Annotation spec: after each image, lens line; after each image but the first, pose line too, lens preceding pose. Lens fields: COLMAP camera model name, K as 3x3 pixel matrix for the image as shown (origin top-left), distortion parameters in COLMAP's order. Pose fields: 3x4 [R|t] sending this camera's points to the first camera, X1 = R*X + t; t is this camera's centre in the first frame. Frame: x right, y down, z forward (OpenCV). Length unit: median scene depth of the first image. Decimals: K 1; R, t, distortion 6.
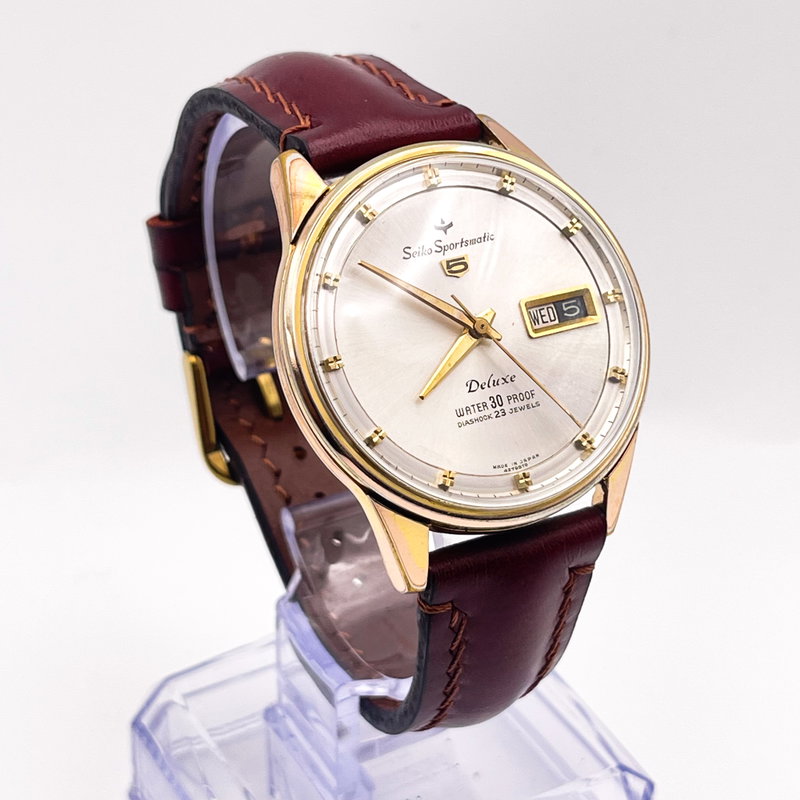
lens RADIAL K [[2135.3, 0, 399.1], [0, 2135.3, 405.3], [0, 0, 1]] dist [0.544502, 0.000000]
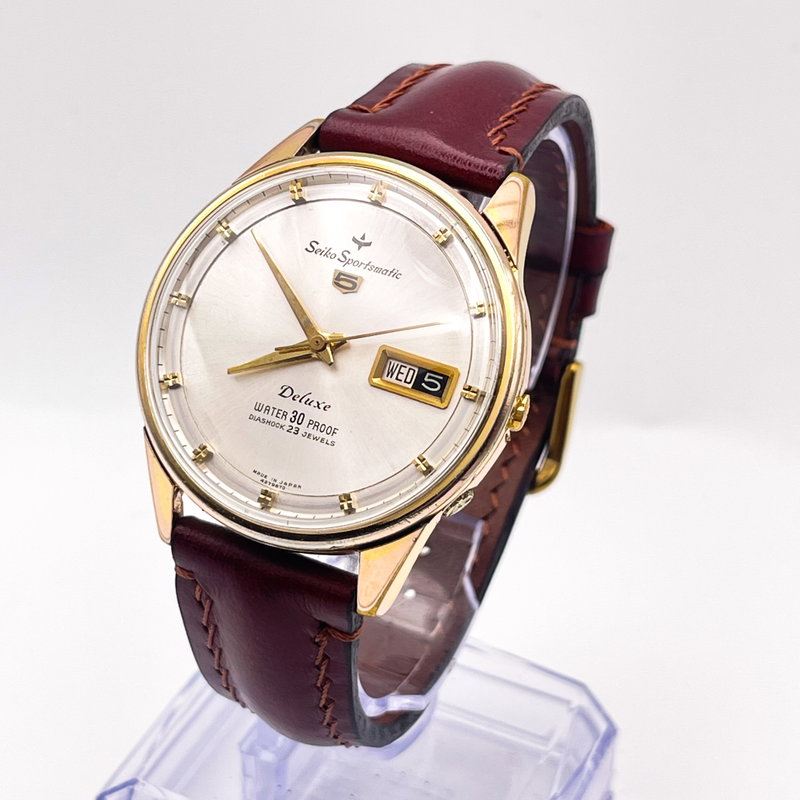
lens RADIAL K [[2135.3, 0, 400.3], [0, 2135.3, 396.9], [0, 0, 1]] dist [0.544502, 0.000000]
pose [[0.599808, 0.454166, -0.658759, 0.692583], [-0.464038, 0.868152, 0.176015, -0.198095], [0.651842, 0.200114, 0.731475, 0.303797]]
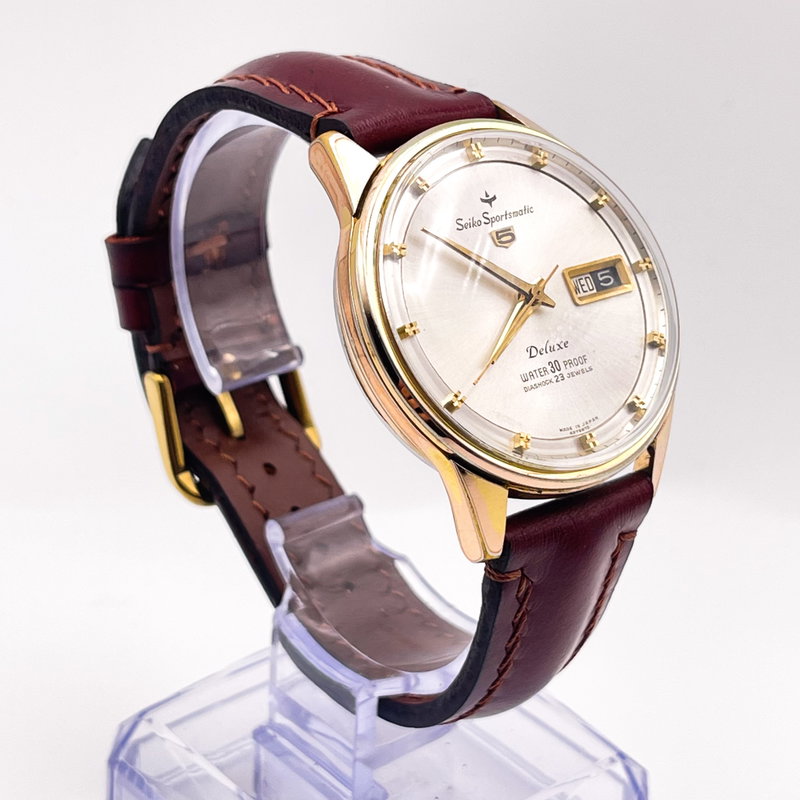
lens RADIAL K [[2135.3, 0, 397.6], [0, 2135.3, 392.7], [0, 0, 1]] dist [0.544502, 0.000000]
pose [[0.978201, -0.048466, 0.201926, -0.225838], [0.065080, 0.994946, -0.076462, 0.080795], [-0.197200, 0.087937, 0.976411, 0.024271]]
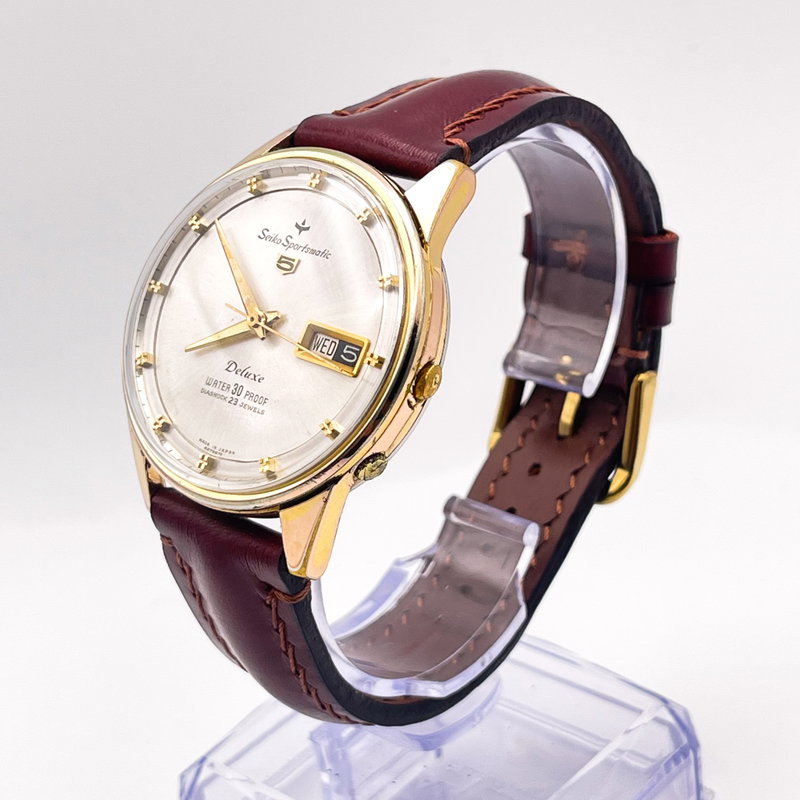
lens RADIAL K [[2135.3, 0, 400.1], [0, 2135.3, 406.6], [0, 0, 1]] dist [0.544502, 0.000000]
pose [[0.359042, 0.402453, -0.842093, 0.935780], [-0.400864, 0.881290, 0.250270, -0.281583], [0.842850, 0.247708, 0.477749, 0.549245]]
